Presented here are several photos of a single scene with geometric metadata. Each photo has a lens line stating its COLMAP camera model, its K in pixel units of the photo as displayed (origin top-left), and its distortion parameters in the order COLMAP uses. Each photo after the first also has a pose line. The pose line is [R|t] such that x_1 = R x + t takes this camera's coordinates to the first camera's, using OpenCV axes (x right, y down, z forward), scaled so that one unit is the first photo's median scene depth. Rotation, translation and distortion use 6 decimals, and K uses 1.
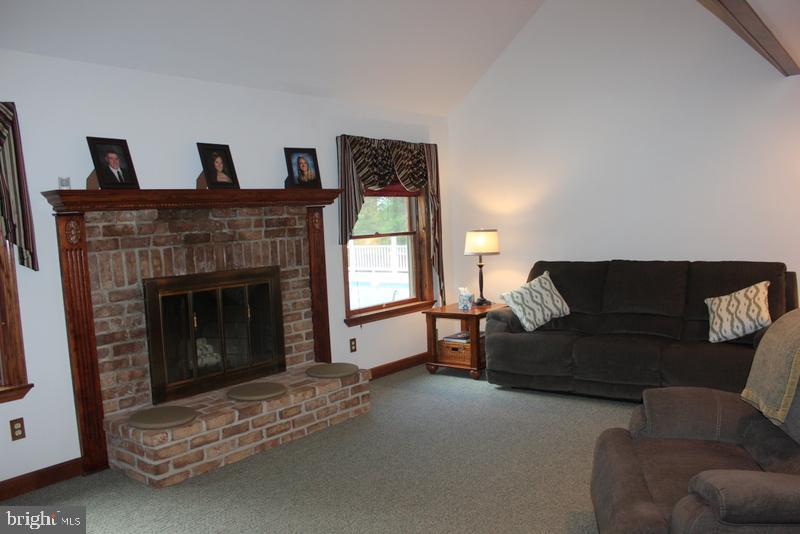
lens RADIAL K [[674.3, 0, 407.7], [0, 674.3, 285.3], [0, 0, 1]] dist [-0.162757, 0.138732]
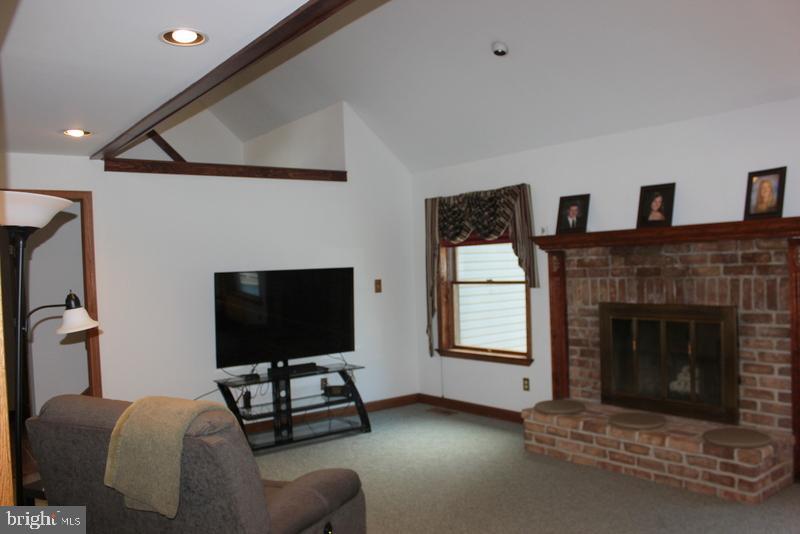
lens RADIAL K [[674.3, 0, 402.9], [0, 674.3, 267.9], [0, 0, 1]] dist [-0.162757, 0.138732]
pose [[-0.258641, 0.051610, -0.964594, 0.871491], [-0.051775, 0.996396, 0.067195, -0.133117], [0.964585, 0.067321, -0.255037, 0.906191]]
